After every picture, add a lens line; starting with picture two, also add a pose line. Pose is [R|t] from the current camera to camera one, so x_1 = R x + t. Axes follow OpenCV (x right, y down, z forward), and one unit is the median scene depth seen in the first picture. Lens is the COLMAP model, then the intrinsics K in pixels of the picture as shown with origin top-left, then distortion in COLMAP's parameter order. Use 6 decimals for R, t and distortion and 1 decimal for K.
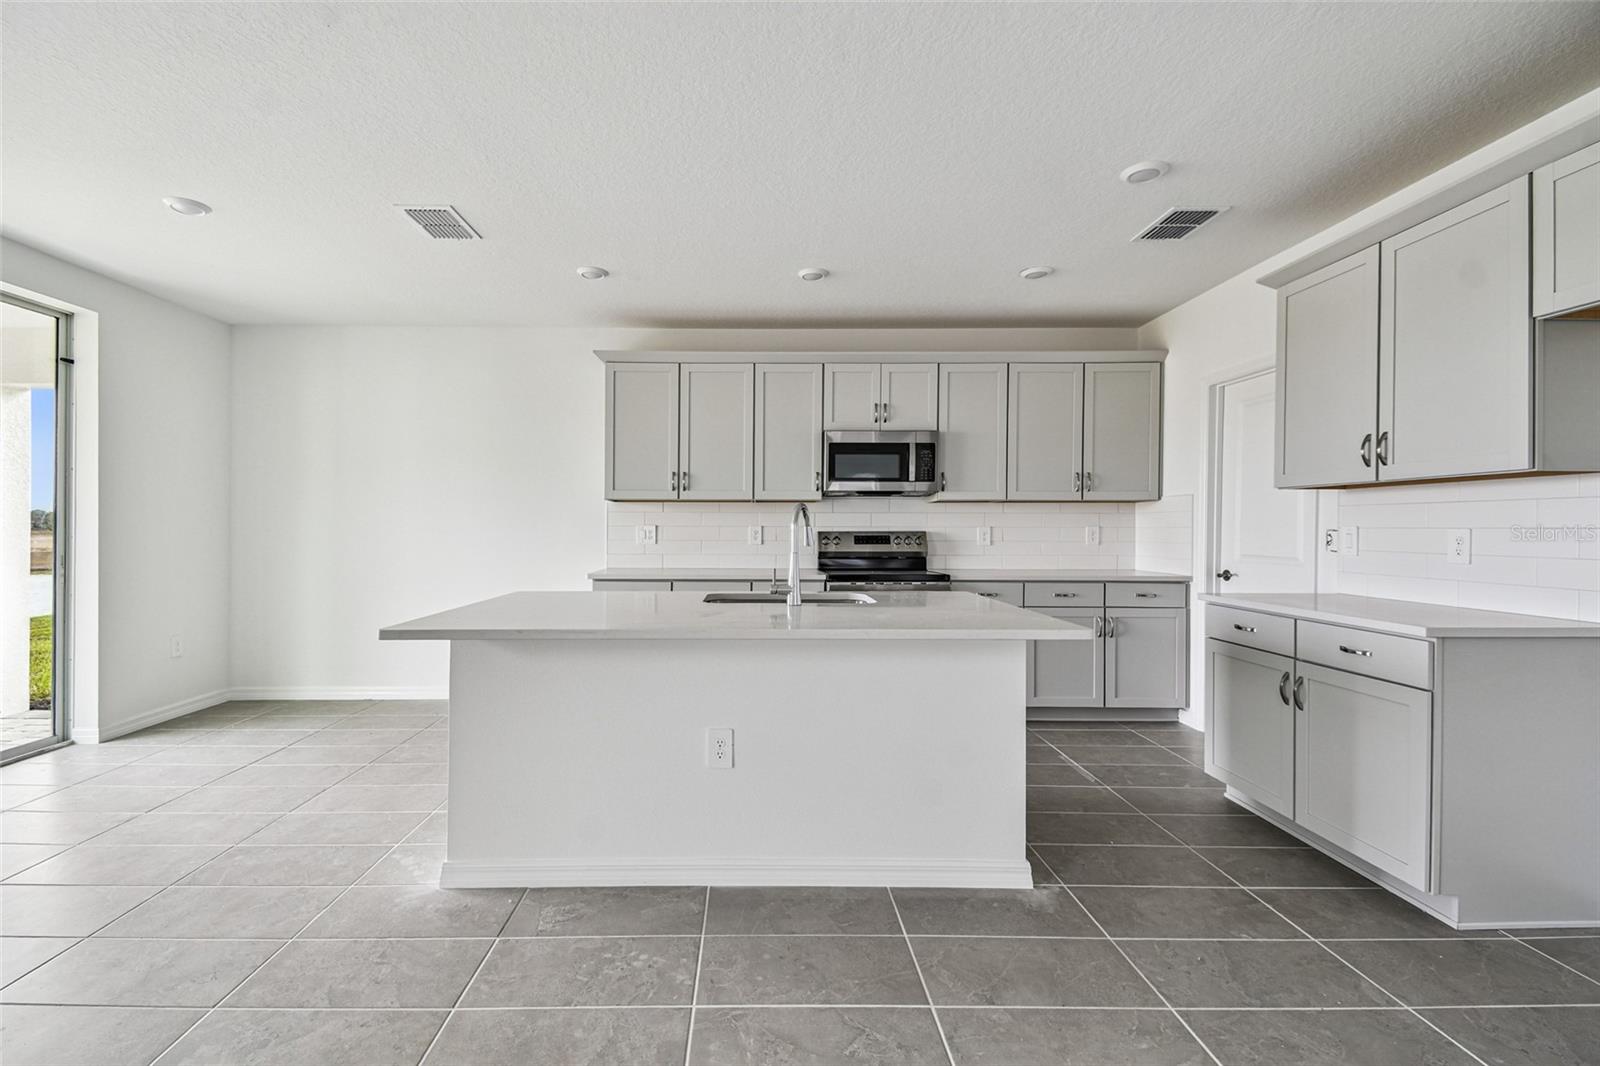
lens RADIAL K [[696.0, 0, 759.5], [0, 696.0, 532.4], [0, 0, 1]] dist [0.021638, -0.000372]
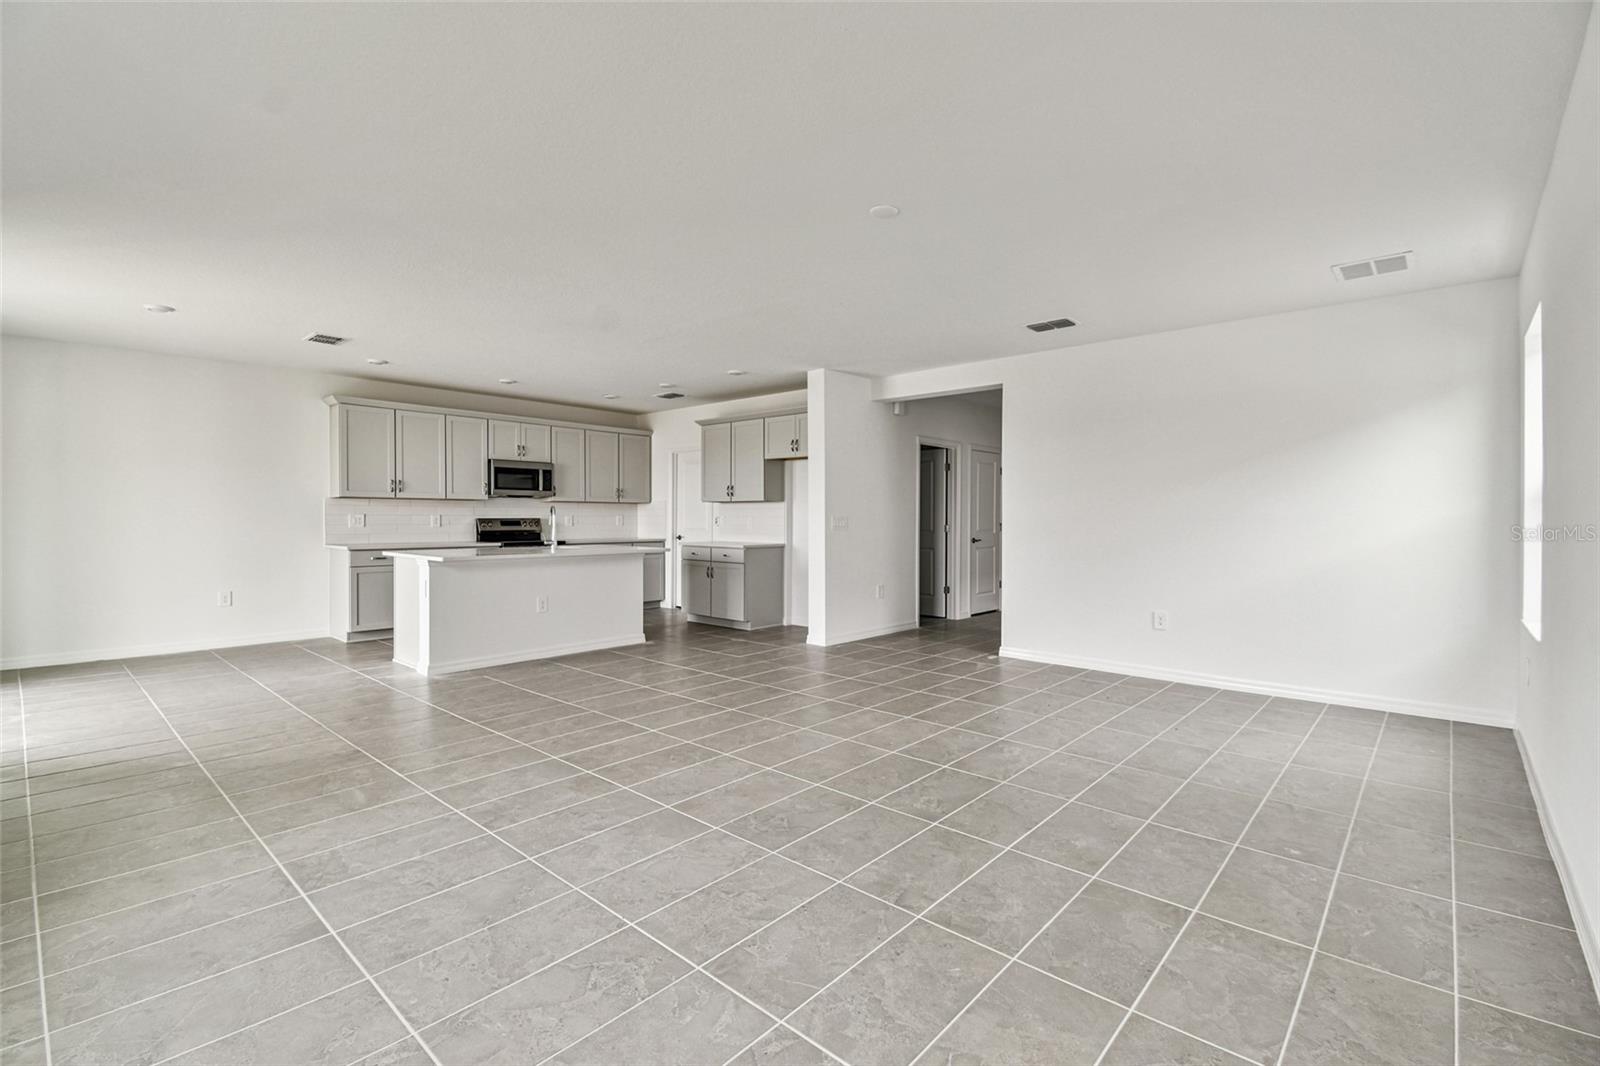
lens RADIAL K [[727.5, 0, 800.0], [0, 727.5, 533.0], [0, 0, 1]] dist [0.002505, 0.000062]
pose [[0.669020, -0.014559, 0.743102, -0.730033], [0.002380, 0.999845, 0.017446, 0.005498], [-0.743241, -0.009903, 0.668950, -0.764365]]
